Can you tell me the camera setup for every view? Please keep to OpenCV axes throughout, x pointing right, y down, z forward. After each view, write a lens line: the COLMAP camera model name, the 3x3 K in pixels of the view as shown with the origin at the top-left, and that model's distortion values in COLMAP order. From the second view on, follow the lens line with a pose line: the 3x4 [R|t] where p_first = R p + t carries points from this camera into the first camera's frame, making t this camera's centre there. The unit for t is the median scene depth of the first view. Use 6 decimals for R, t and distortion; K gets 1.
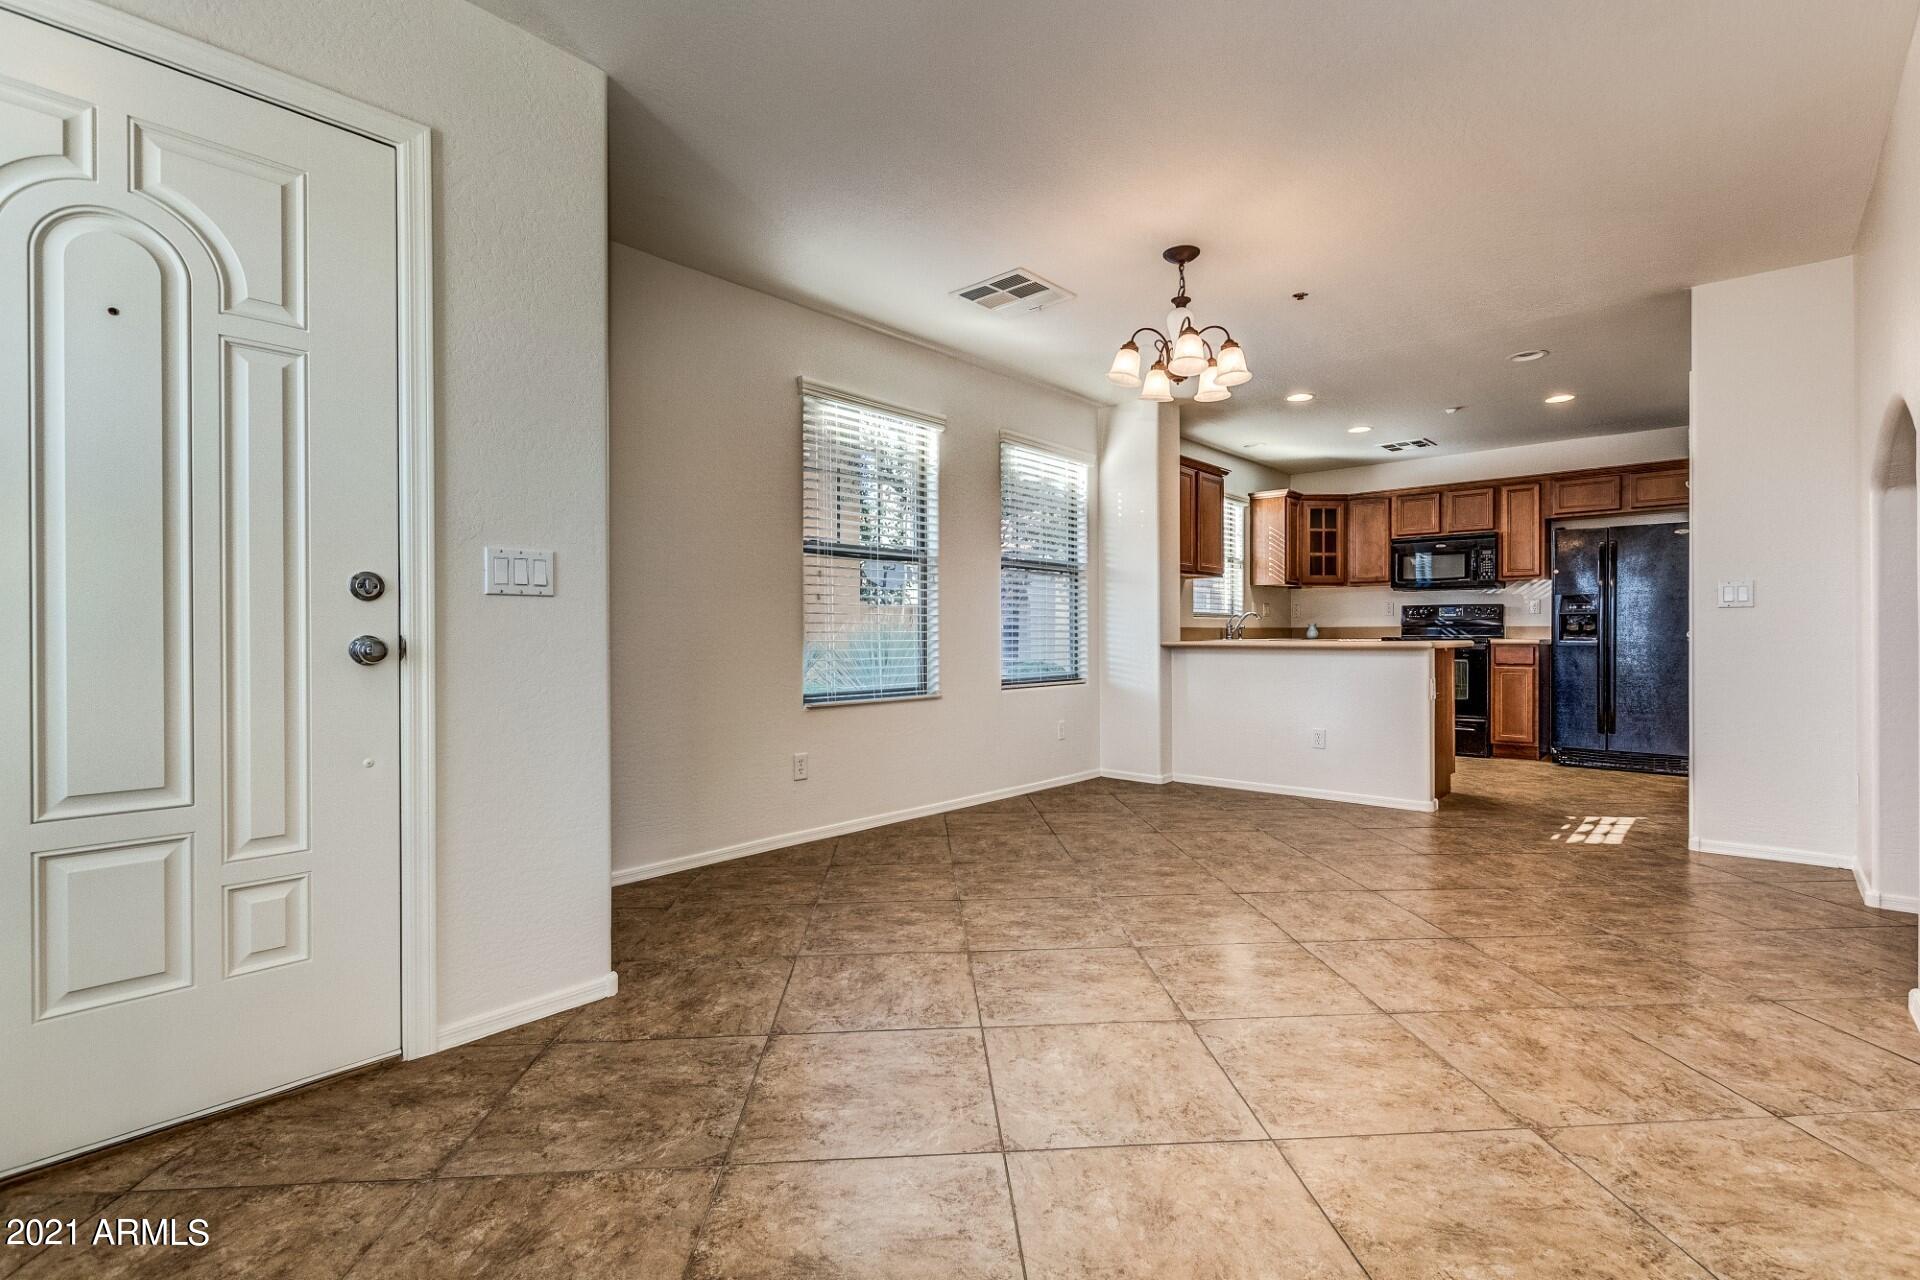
lens RADIAL K [[876.7, 0, 966.7], [0, 876.7, 635.7], [0, 0, 1]] dist [0.007129, -0.003759]
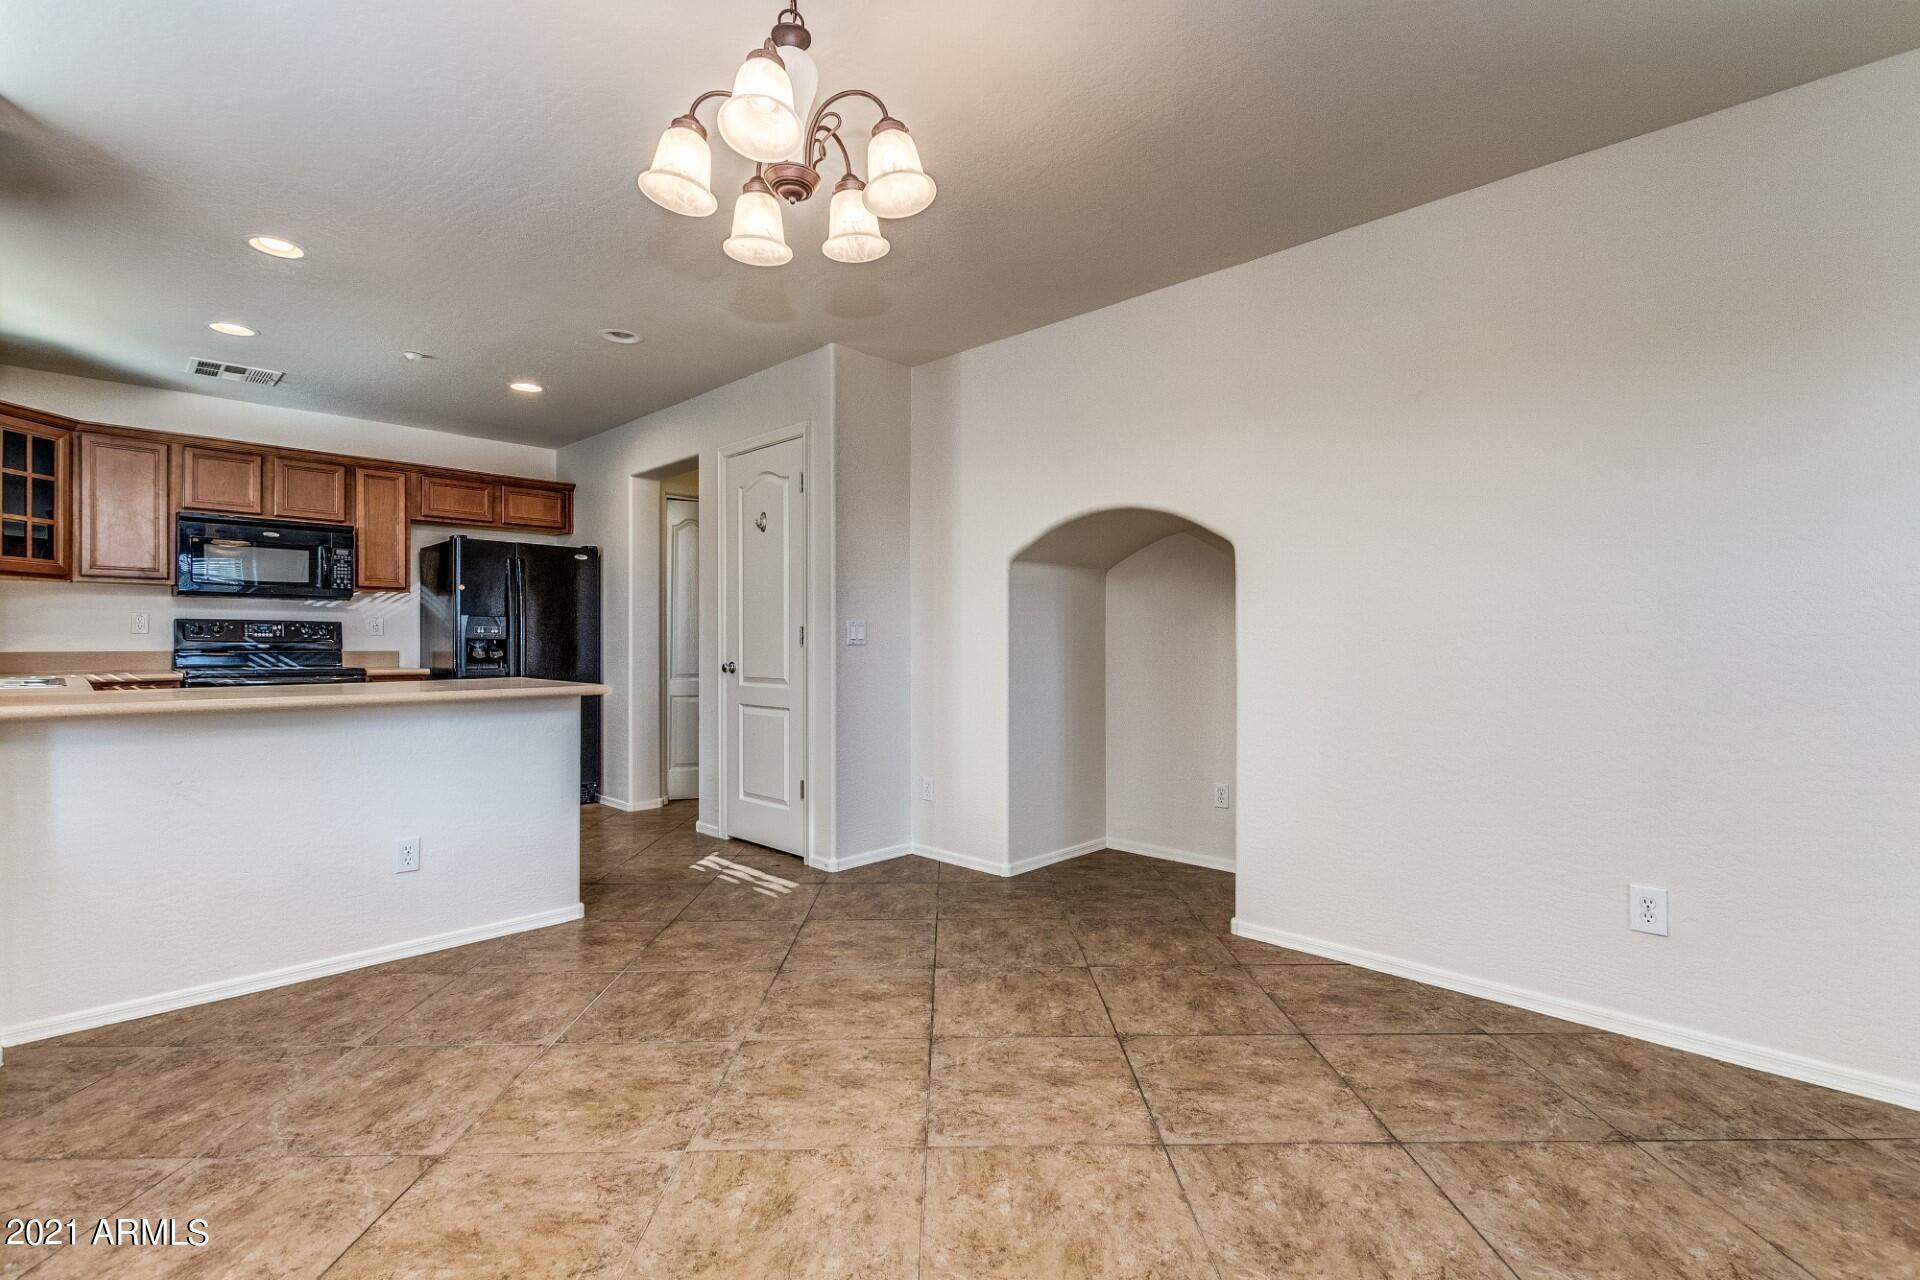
lens RADIAL K [[876.7, 0, 962.7], [0, 876.7, 641.4], [0, 0, 1]] dist [0.007129, -0.003759]
pose [[0.040552, 0.002216, 0.999175, -0.137187], [-0.000547, 0.999997, -0.002195, -0.019513], [-0.999177, -0.000457, 0.040553, 0.480710]]
